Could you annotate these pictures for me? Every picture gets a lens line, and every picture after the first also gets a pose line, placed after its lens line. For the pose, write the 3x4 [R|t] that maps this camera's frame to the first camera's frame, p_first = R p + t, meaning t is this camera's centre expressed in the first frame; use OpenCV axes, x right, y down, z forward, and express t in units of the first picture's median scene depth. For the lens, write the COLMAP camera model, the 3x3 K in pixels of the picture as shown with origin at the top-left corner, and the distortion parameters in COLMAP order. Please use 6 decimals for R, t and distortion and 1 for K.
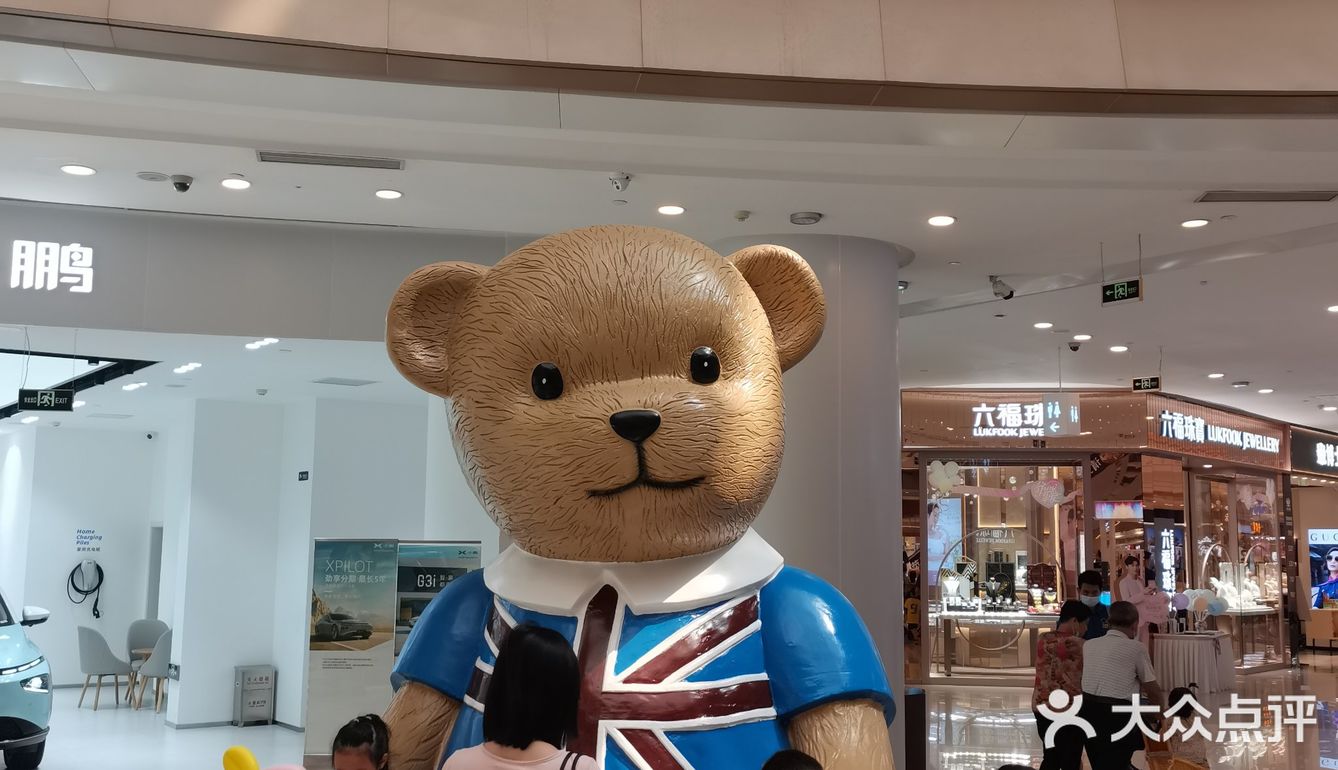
lens RADIAL K [[1377.6, 0, 663.2], [0, 1377.6, 374.4], [0, 0, 1]] dist [0.057650, -0.017882]
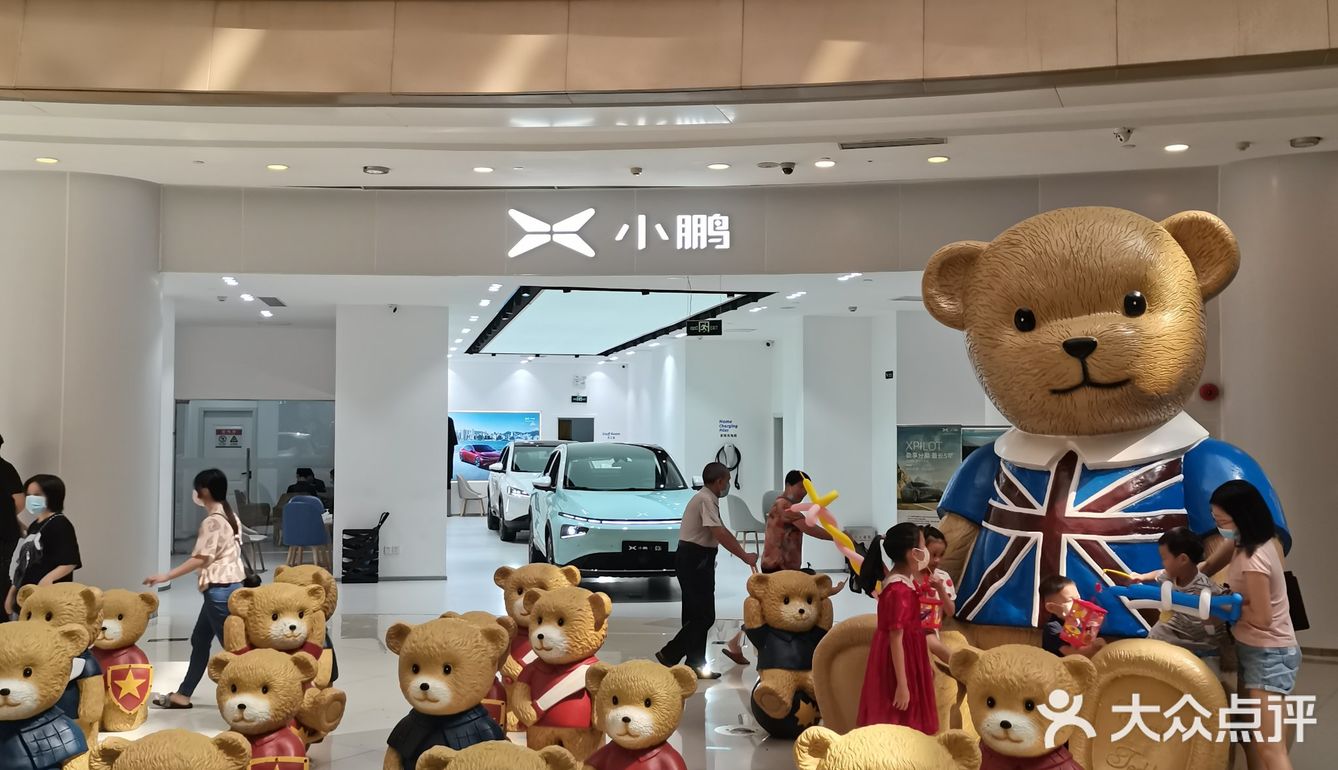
lens RADIAL K [[1377.6, 0, 663.2], [0, 1377.6, 374.4], [0, 0, 1]] dist [0.057650, -0.017882]
pose [[0.910845, -0.026337, -0.411907, 0.171303], [0.059020, 0.996018, 0.066825, -0.057254], [0.408506, -0.085178, 0.908772, -0.538676]]
